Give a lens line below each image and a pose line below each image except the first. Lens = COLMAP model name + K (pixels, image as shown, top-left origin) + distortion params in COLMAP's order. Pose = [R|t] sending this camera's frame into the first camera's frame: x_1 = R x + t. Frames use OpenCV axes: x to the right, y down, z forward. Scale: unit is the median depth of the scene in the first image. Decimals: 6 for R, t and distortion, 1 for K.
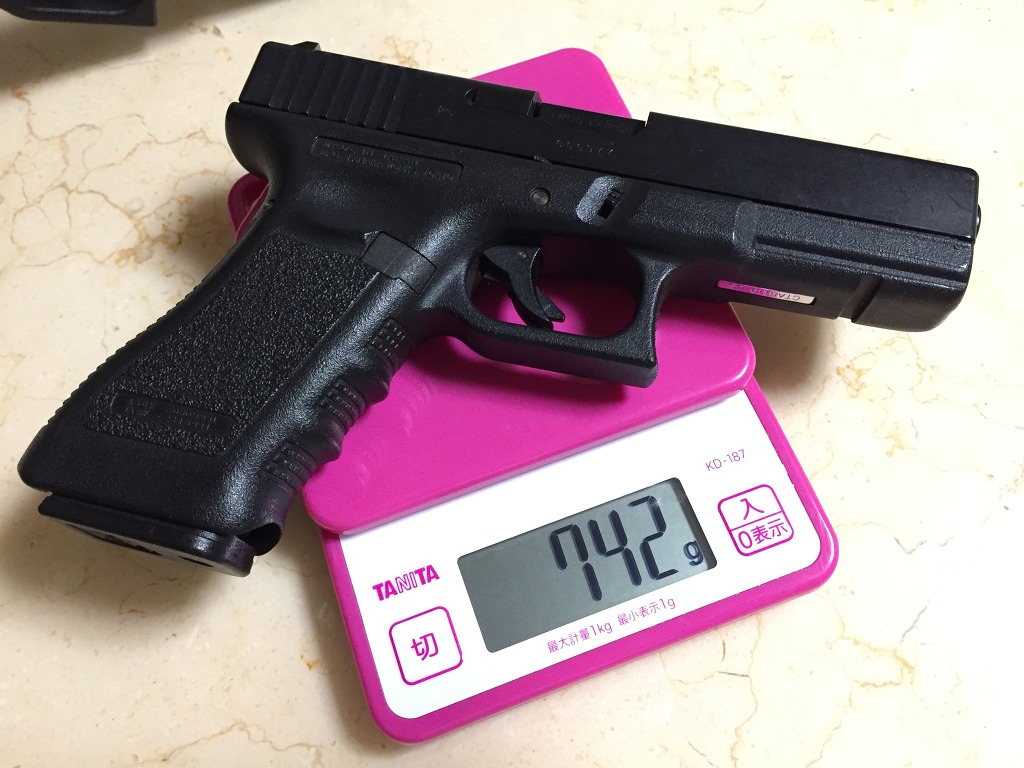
lens RADIAL K [[891.0, 0, 502.2], [0, 891.0, 384.7], [0, 0, 1]] dist [0.032947, -0.018915]
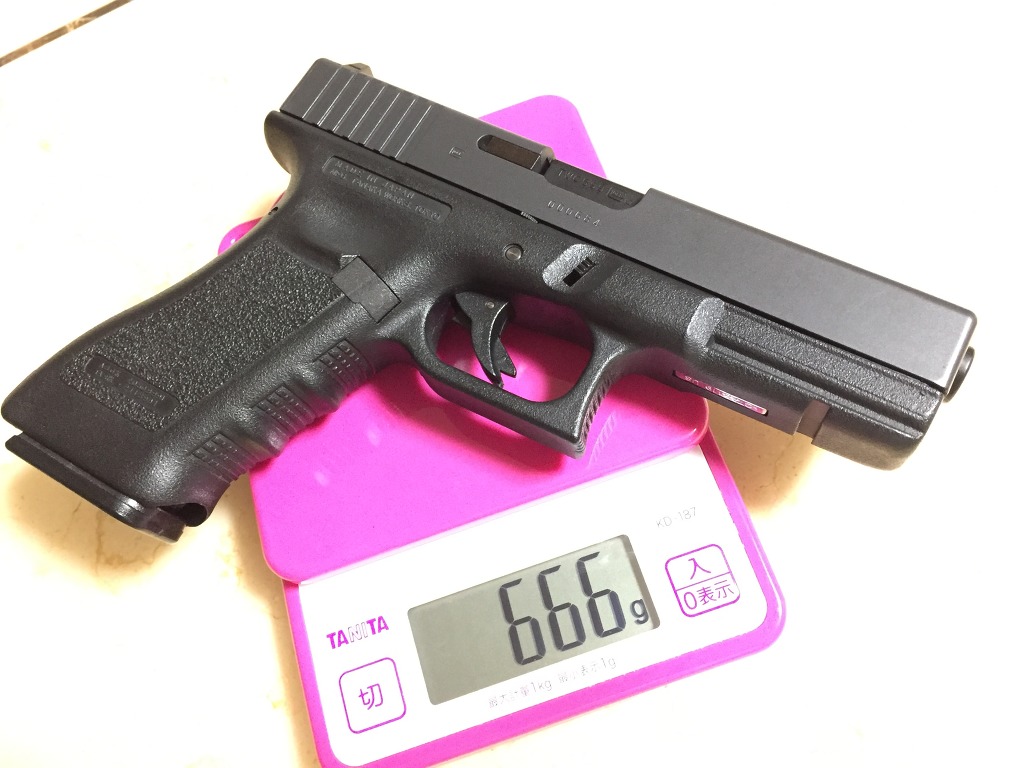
lens RADIAL K [[891.0, 0, 510.8], [0, 891.0, 388.5], [0, 0, 1]] dist [0.032947, -0.018915]
pose [[0.956594, 0.217904, -0.193507, 0.271342], [-0.217754, 0.975749, 0.022311, -0.083184], [0.193676, 0.020794, 0.980845, 0.013014]]
